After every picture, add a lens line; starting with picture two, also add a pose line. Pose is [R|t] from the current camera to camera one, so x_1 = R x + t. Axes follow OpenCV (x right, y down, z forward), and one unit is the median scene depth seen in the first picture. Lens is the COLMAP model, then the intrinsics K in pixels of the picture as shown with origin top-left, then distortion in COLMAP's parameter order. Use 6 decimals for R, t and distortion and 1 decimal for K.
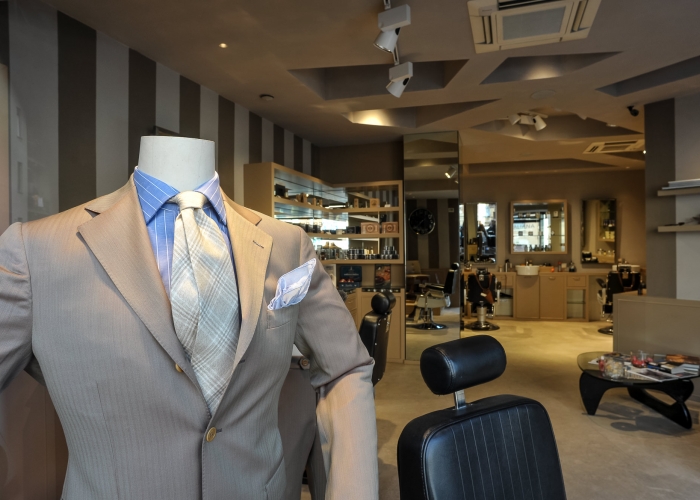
lens RADIAL K [[452.3, 0, 342.1], [0, 452.3, 248.1], [0, 0, 1]] dist [-0.097813, 0.063592]
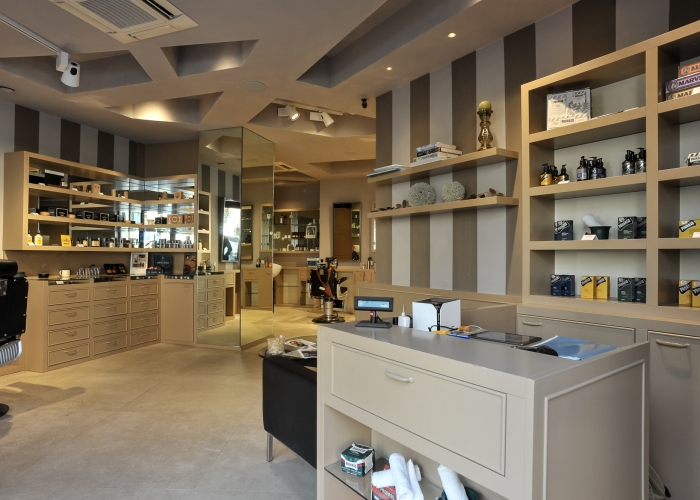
lens RADIAL K [[433.6, 0, 350.0], [0, 433.6, 250.0], [0, 0, 1]] dist [-0.126046, 0.089215]
pose [[0.999830, 0.017151, 0.006795, 0.628667], [-0.017029, 0.999700, -0.017593, 0.053083], [-0.007095, 0.017475, 0.999822, -0.007861]]
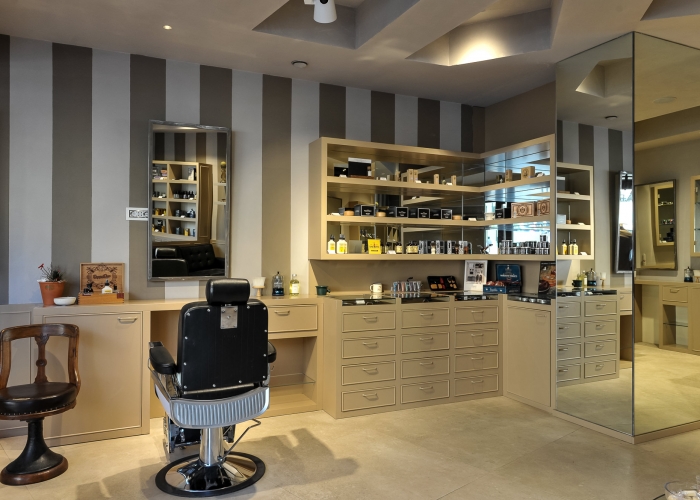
lens RADIAL K [[507.1, 0, 344.0], [0, 507.1, 250.3], [0, 0, 1]] dist [0.010054, 0.001380]
pose [[0.682661, 0.008583, -0.730685, 0.597777], [-0.014935, 0.999886, -0.002209, 0.032336], [0.730583, 0.012421, 0.682711, 0.353242]]
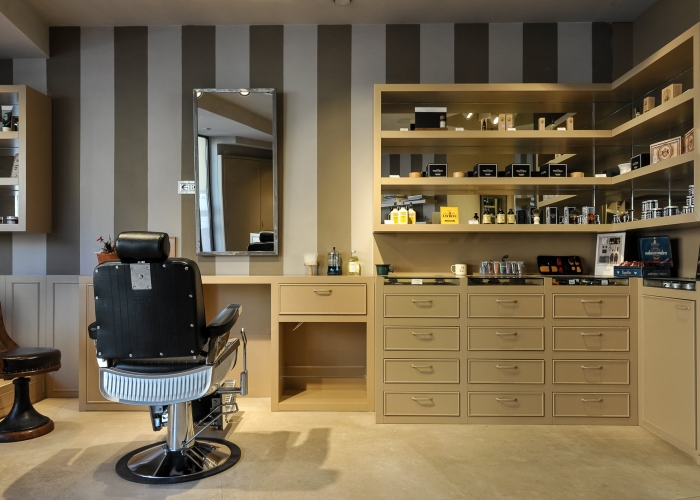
lens RADIAL K [[516.3, 0, 350.0], [0, 516.3, 250.0], [0, 0, 1]] dist [0.007066, 0.000432]
pose [[0.310264, -0.002914, -0.950646, 0.631946], [-0.009632, 0.999934, -0.006208, 0.085108], [0.950602, 0.011082, 0.310215, 0.696892]]
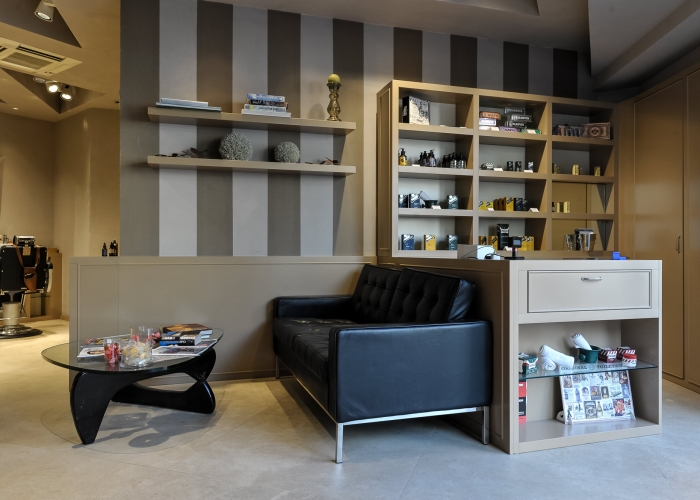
lens RADIAL K [[508.1, 0, 350.0], [0, 508.1, 250.0], [0, 0, 1]] dist [0.004564, 0.002909]
pose [[0.289172, 0.014794, 0.957163, 0.009662], [0.000084, 0.999880, -0.015480, 0.113467], [-0.957277, 0.004557, 0.289136, 0.401470]]
